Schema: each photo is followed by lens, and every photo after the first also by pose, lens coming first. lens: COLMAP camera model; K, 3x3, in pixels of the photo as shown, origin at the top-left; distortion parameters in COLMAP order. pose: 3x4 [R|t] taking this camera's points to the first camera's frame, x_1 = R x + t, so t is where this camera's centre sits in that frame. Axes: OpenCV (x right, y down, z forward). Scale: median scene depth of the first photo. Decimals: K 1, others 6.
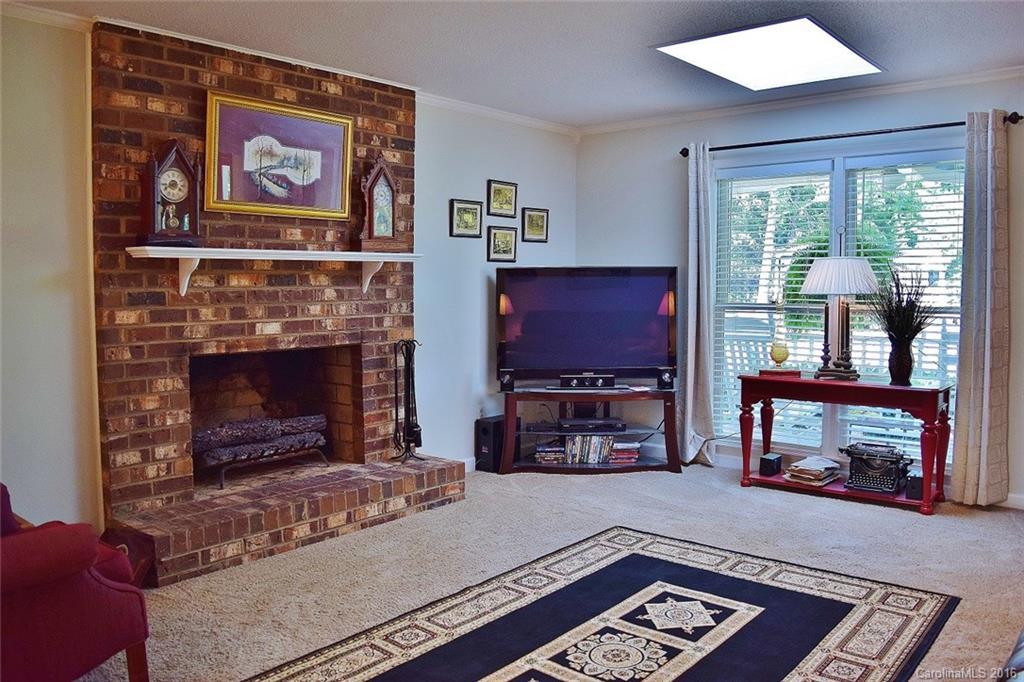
lens RADIAL K [[802.8, 0, 514.5], [0, 802.8, 336.6], [0, 0, 1]] dist [-0.089556, 0.012356]
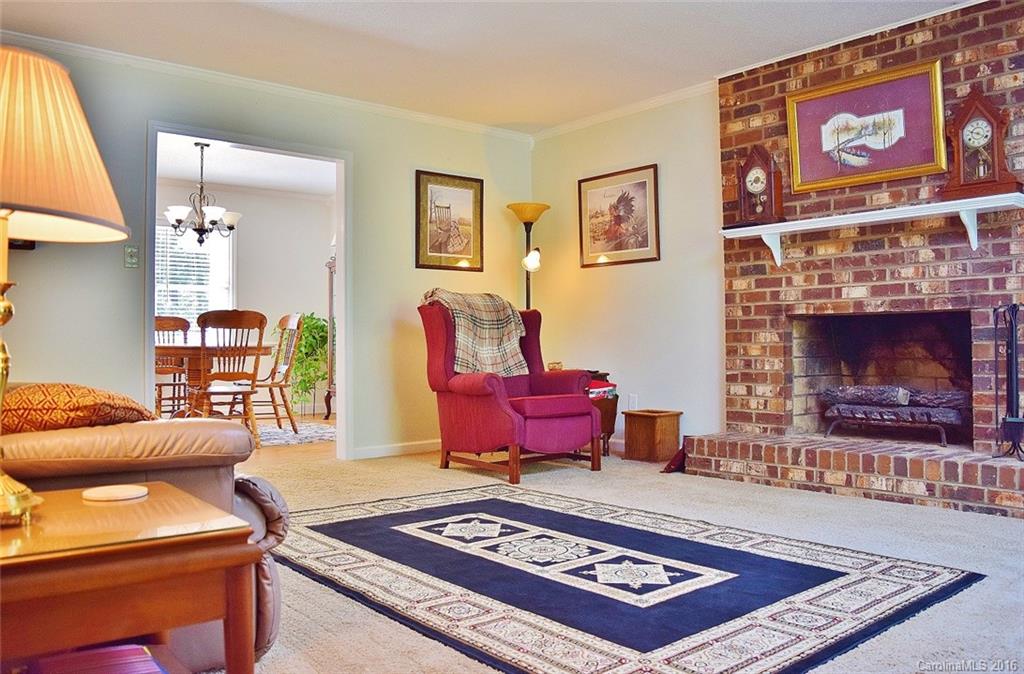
lens RADIAL K [[802.8, 0, 510.8], [0, 802.8, 333.0], [0, 0, 1]] dist [-0.089556, 0.012356]
pose [[-0.160957, -0.007164, -0.986935, 0.833928], [-0.056535, 0.998399, 0.001973, 0.070597], [0.985341, 0.056113, -0.161104, 0.758029]]
